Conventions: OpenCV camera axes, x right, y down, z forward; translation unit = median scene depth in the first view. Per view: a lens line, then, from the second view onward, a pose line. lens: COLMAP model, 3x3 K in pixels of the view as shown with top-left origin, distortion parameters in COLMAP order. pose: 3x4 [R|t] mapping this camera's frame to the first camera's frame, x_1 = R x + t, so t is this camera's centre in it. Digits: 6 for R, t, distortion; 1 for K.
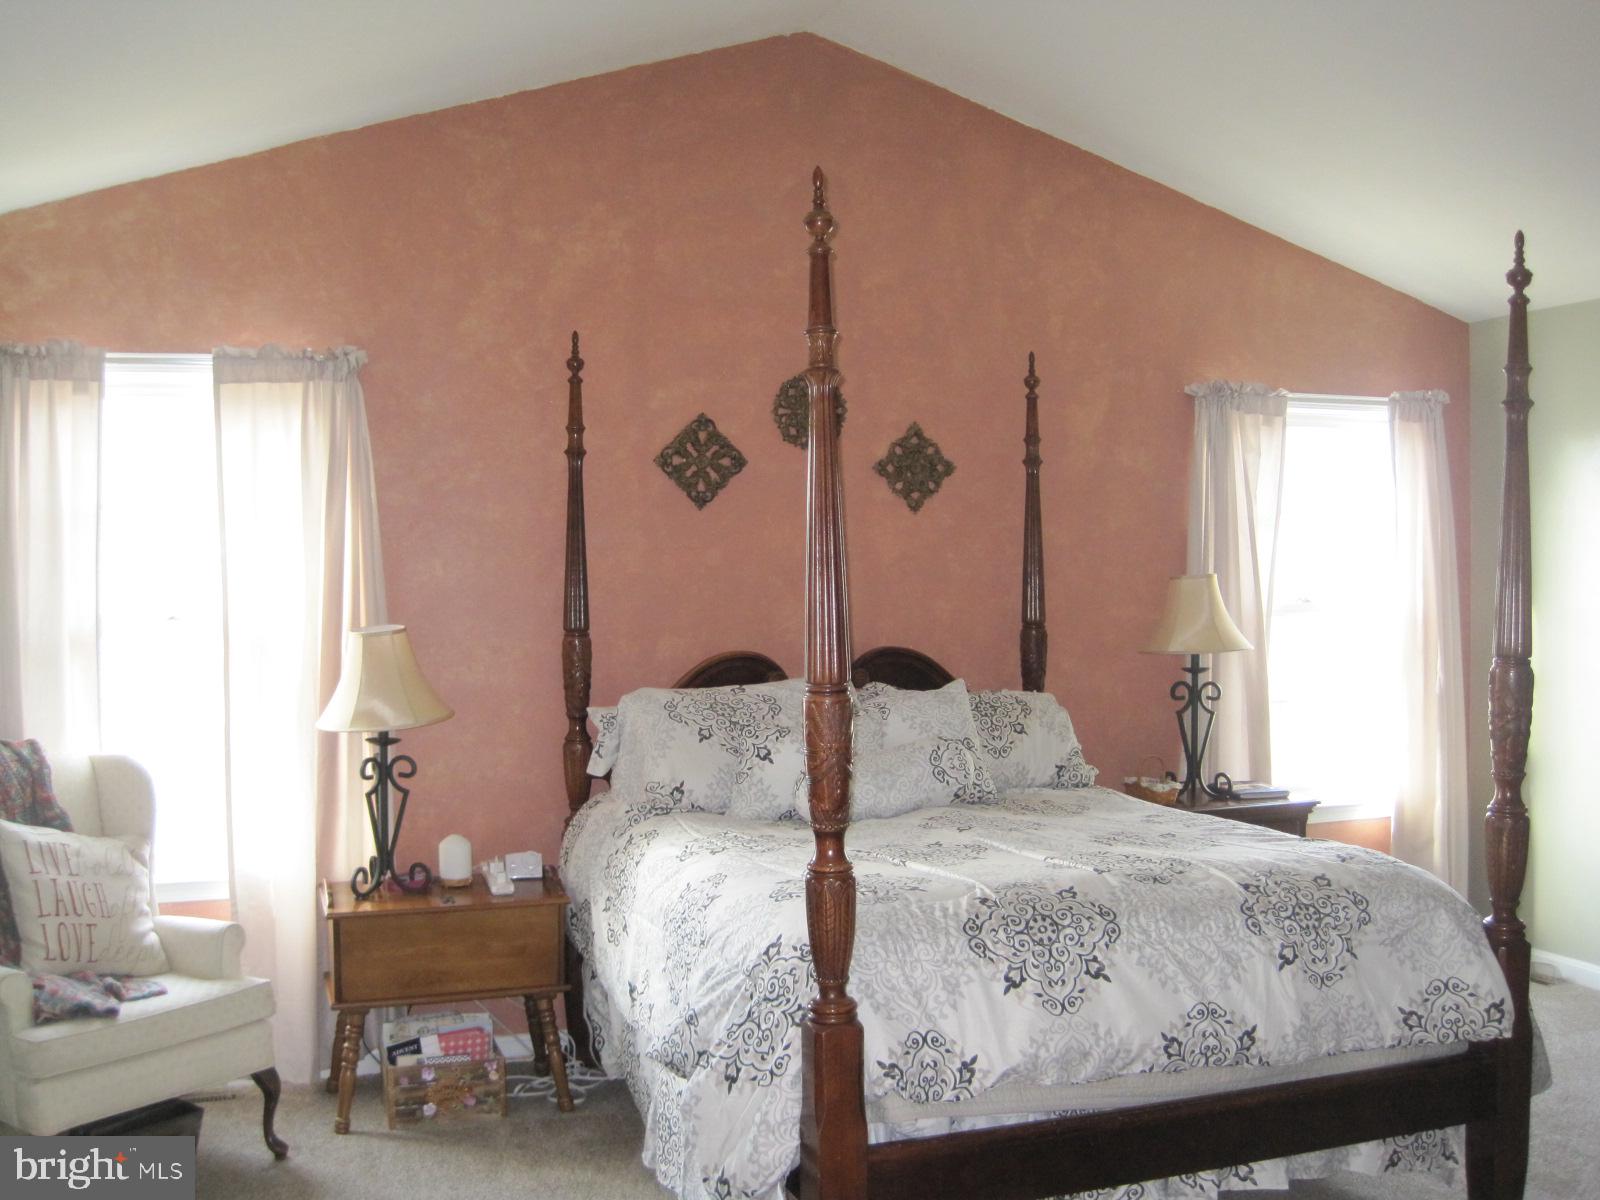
lens RADIAL K [[1638.0, 0, 800.0], [0, 1638.0, 600.0], [0, 0, 1]] dist [-0.178643, 0.151044]
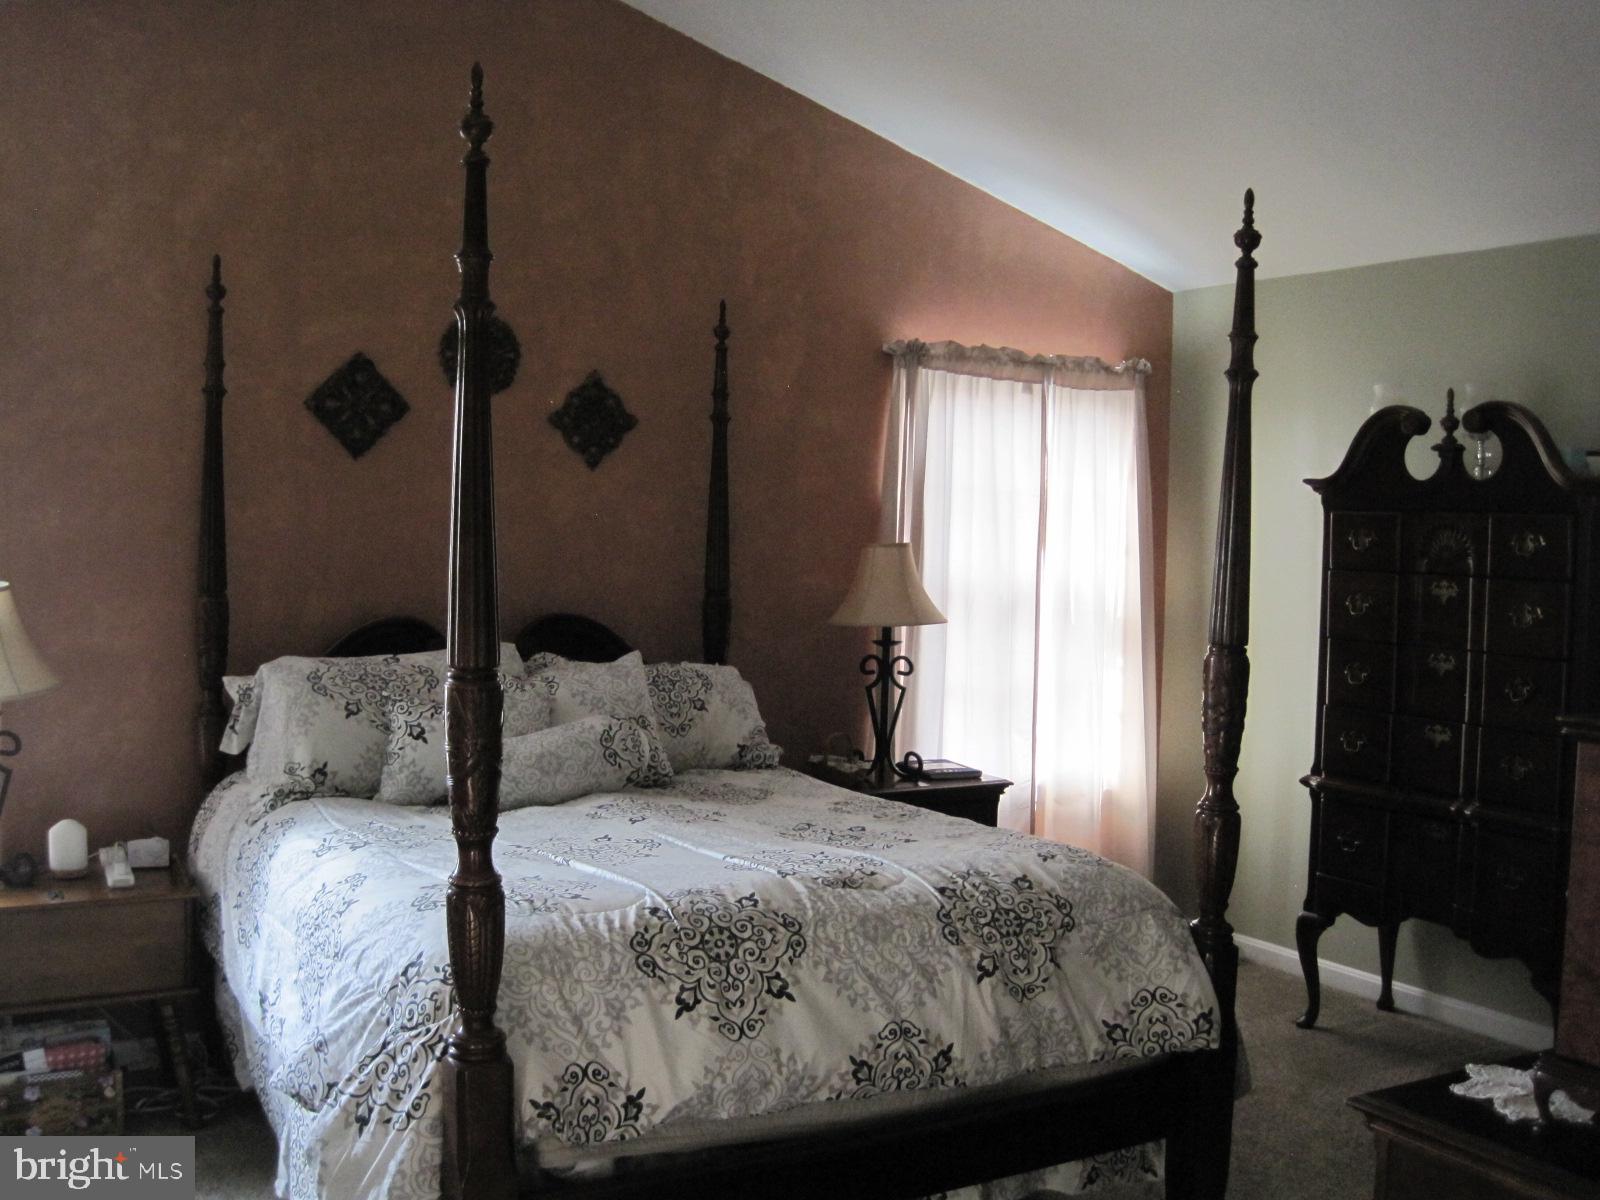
lens RADIAL K [[1638.0, 0, 800.0], [0, 1638.0, 600.0], [0, 0, 1]] dist [-0.178643, 0.151044]
pose [[0.981633, 0.017915, 0.189935, 0.019113], [-0.023234, 0.999397, 0.025819, -0.009508], [-0.189358, -0.029757, 0.981457, 0.114470]]
